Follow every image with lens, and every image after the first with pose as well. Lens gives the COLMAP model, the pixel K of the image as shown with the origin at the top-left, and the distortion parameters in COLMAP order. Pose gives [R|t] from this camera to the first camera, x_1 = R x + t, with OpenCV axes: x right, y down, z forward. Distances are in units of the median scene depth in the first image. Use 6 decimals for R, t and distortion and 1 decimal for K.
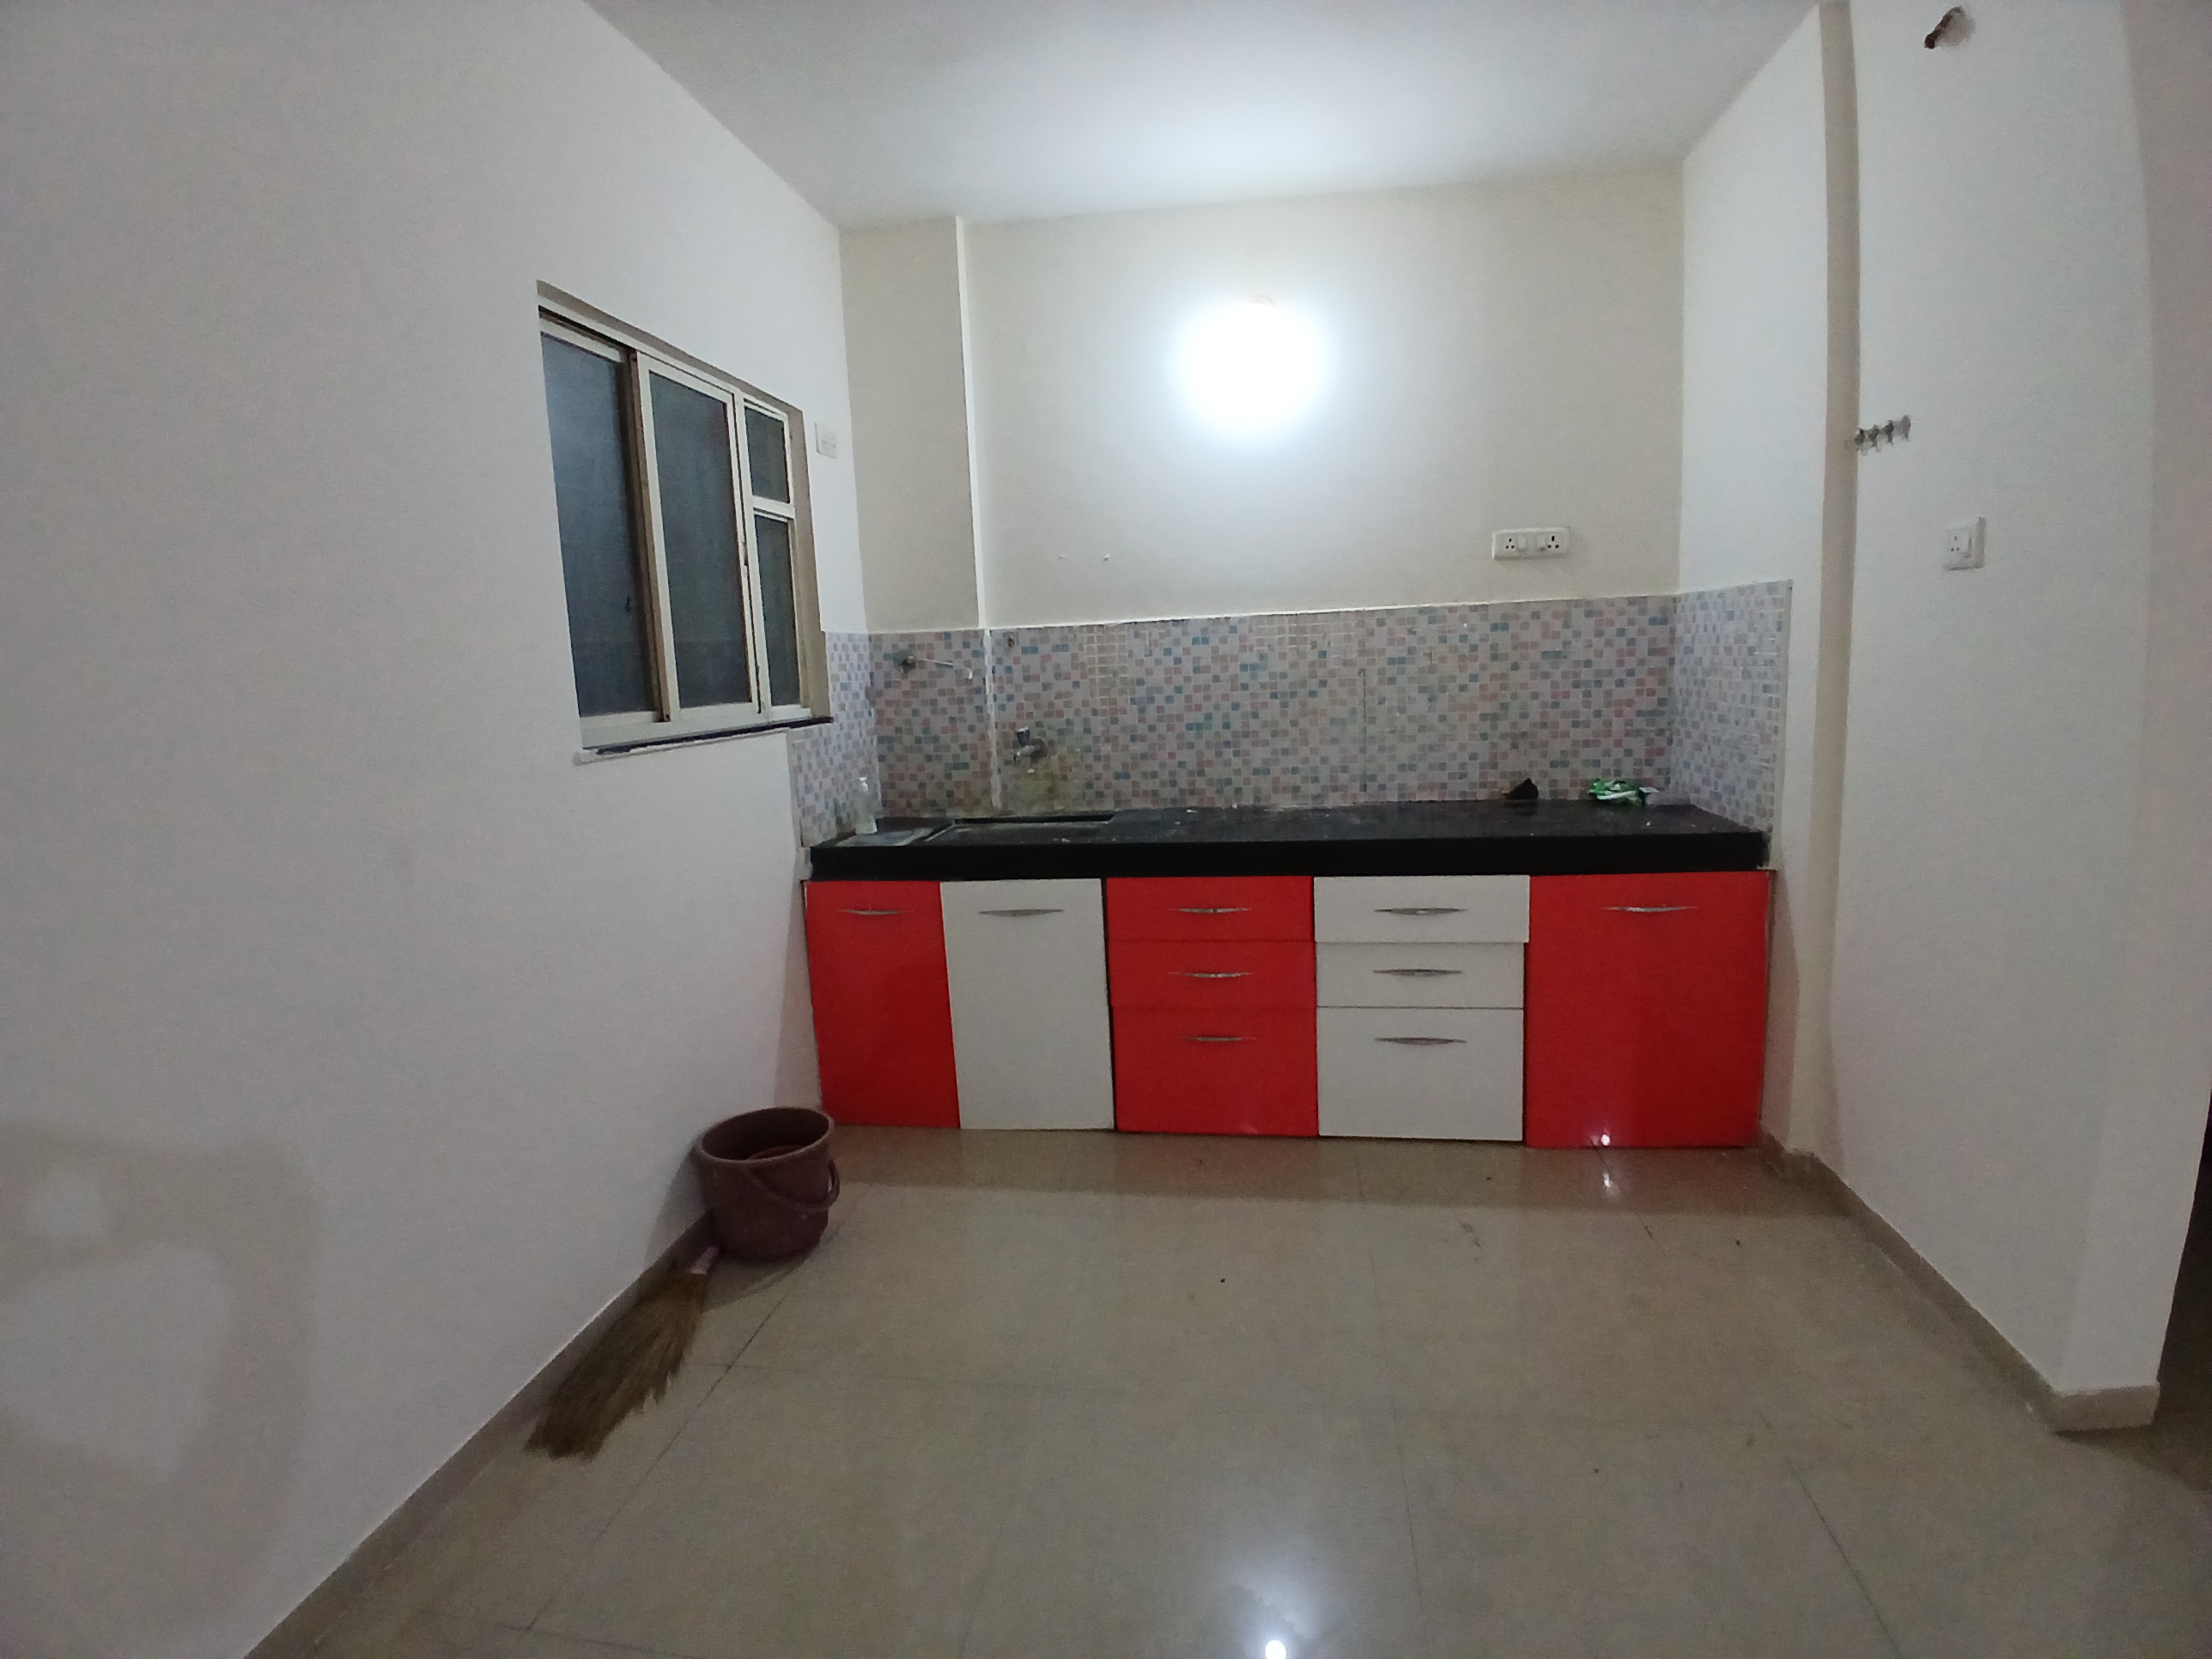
lens RADIAL K [[1110.9, 0, 1104.8], [0, 1110.9, 820.6], [0, 0, 1]] dist [0.024715, -0.060307]
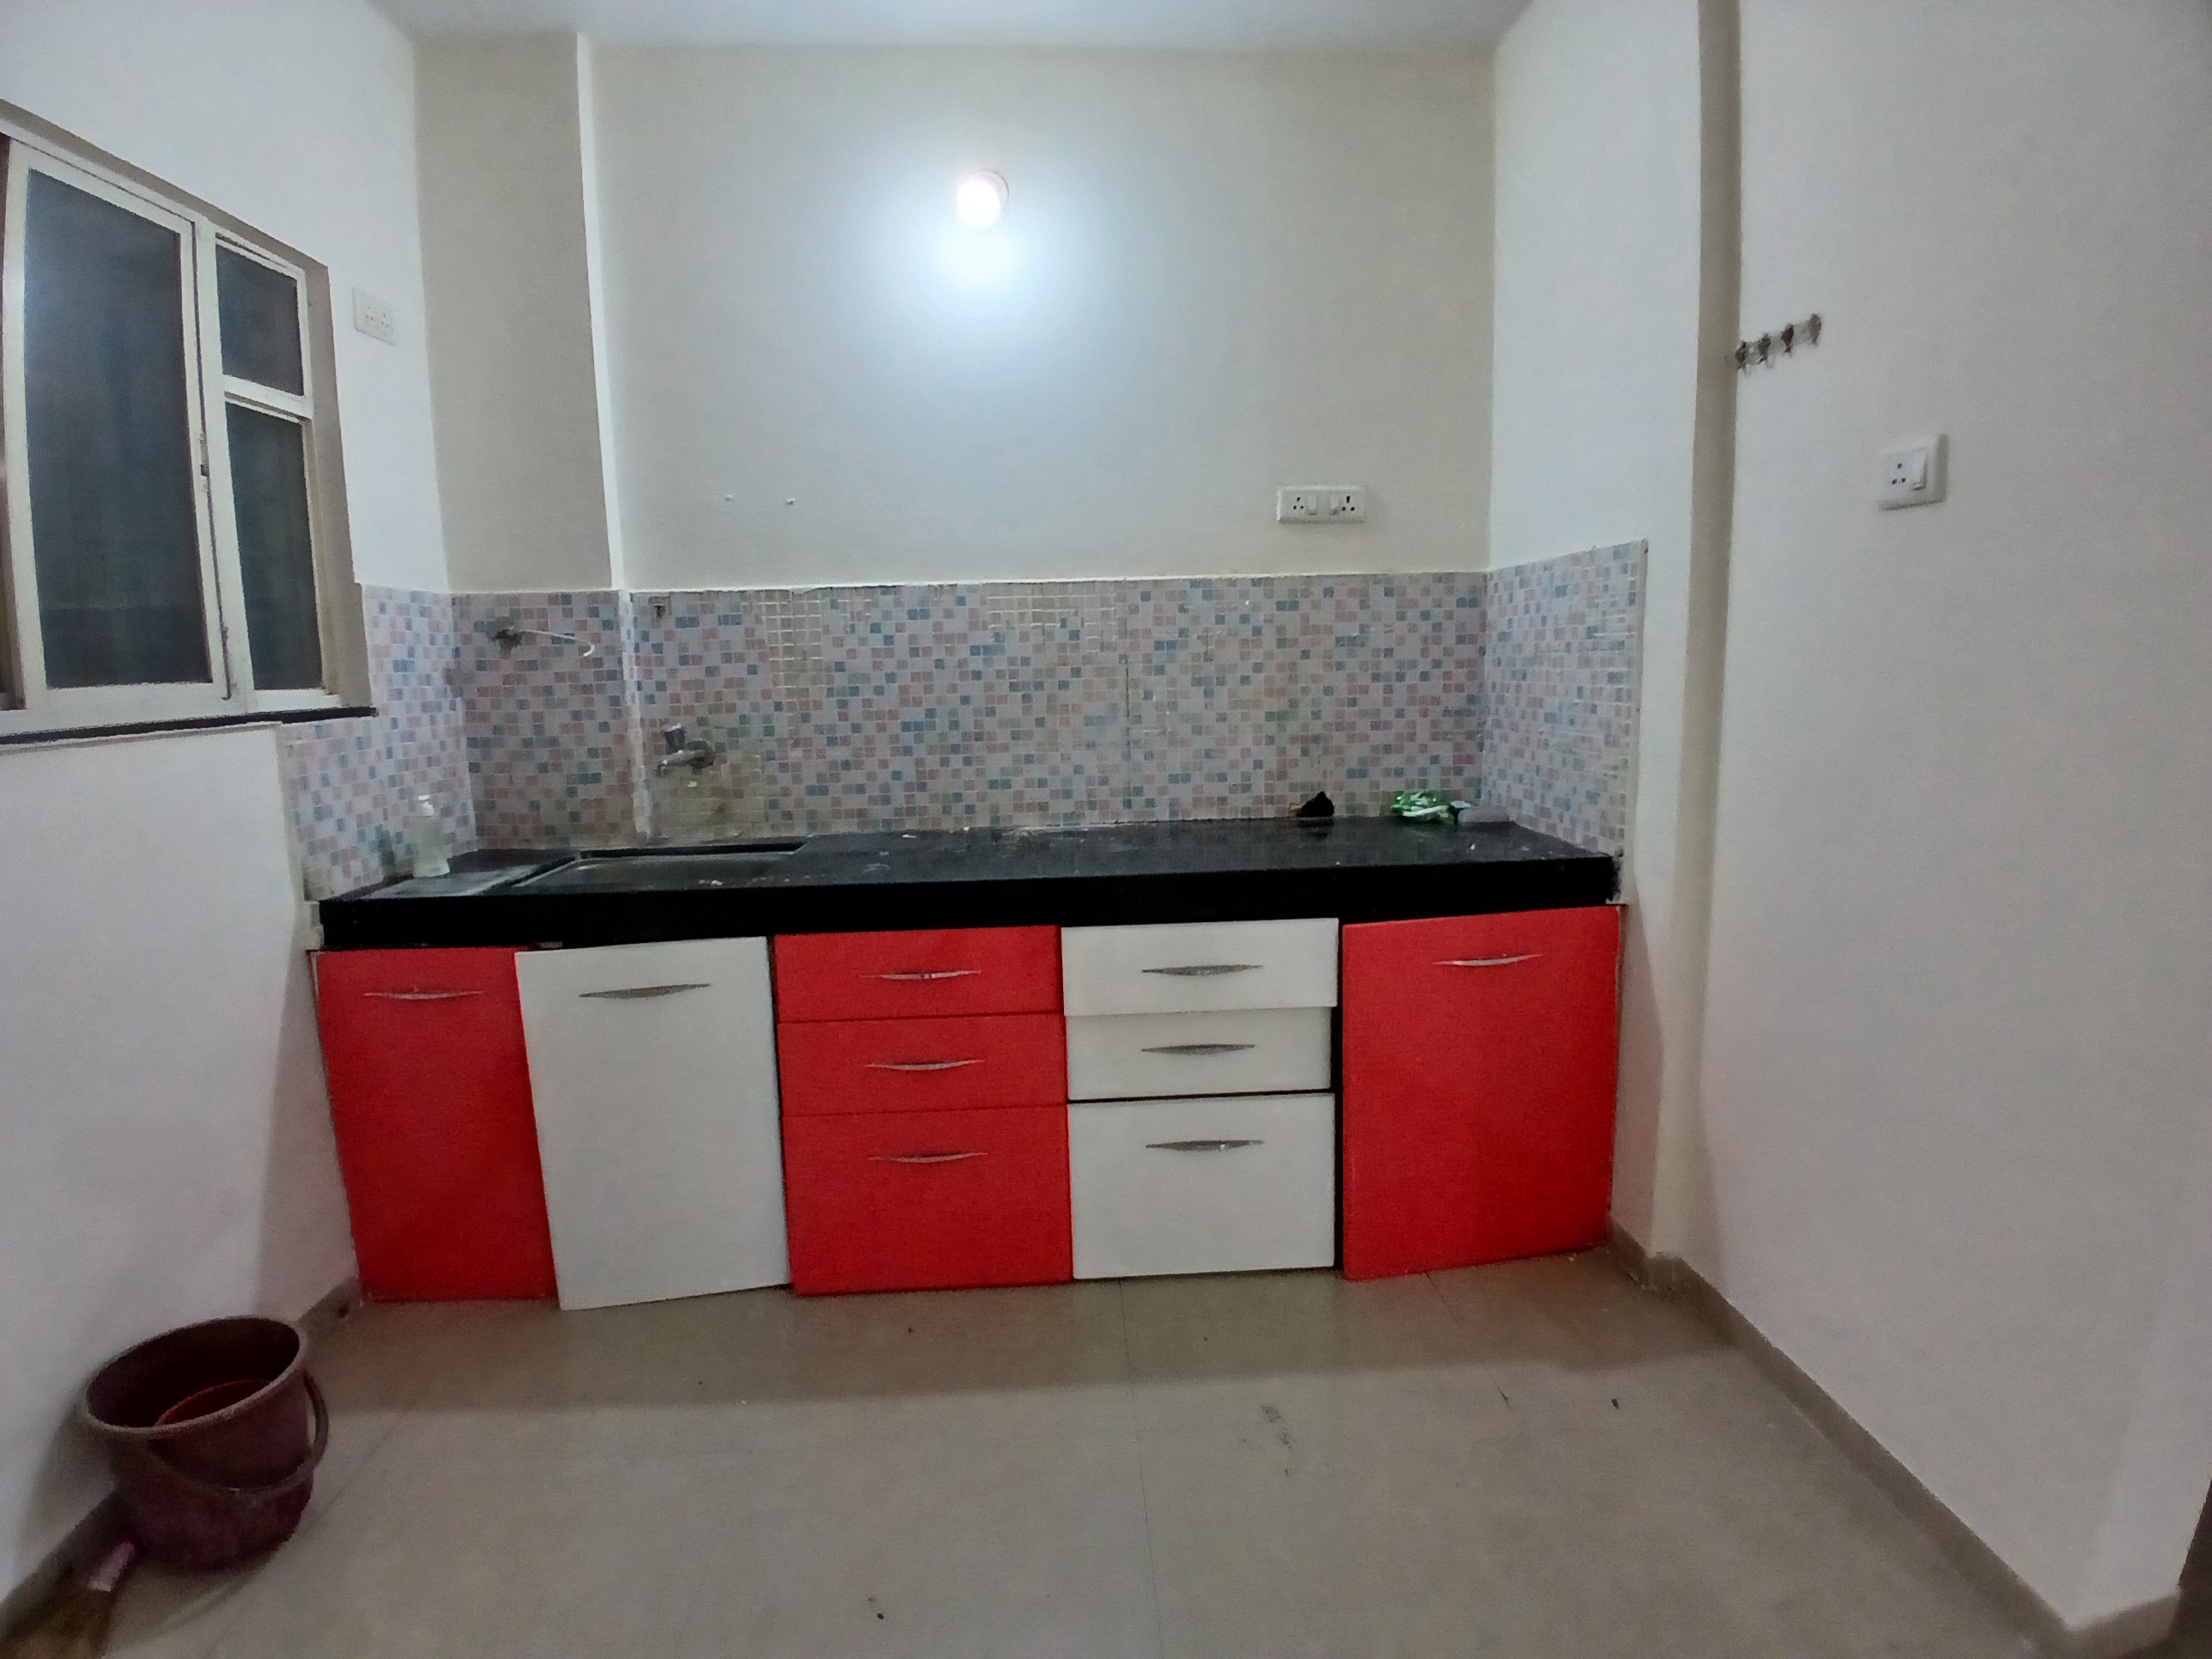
lens RADIAL K [[1110.9, 0, 1104.8], [0, 1110.9, 820.6], [0, 0, 1]] dist [0.024715, -0.060307]
pose [[0.979294, -0.011014, 0.202141, 0.057304], [0.013298, 0.999862, -0.009944, -0.010268], [-0.202004, 0.012426, 0.979306, 0.230497]]
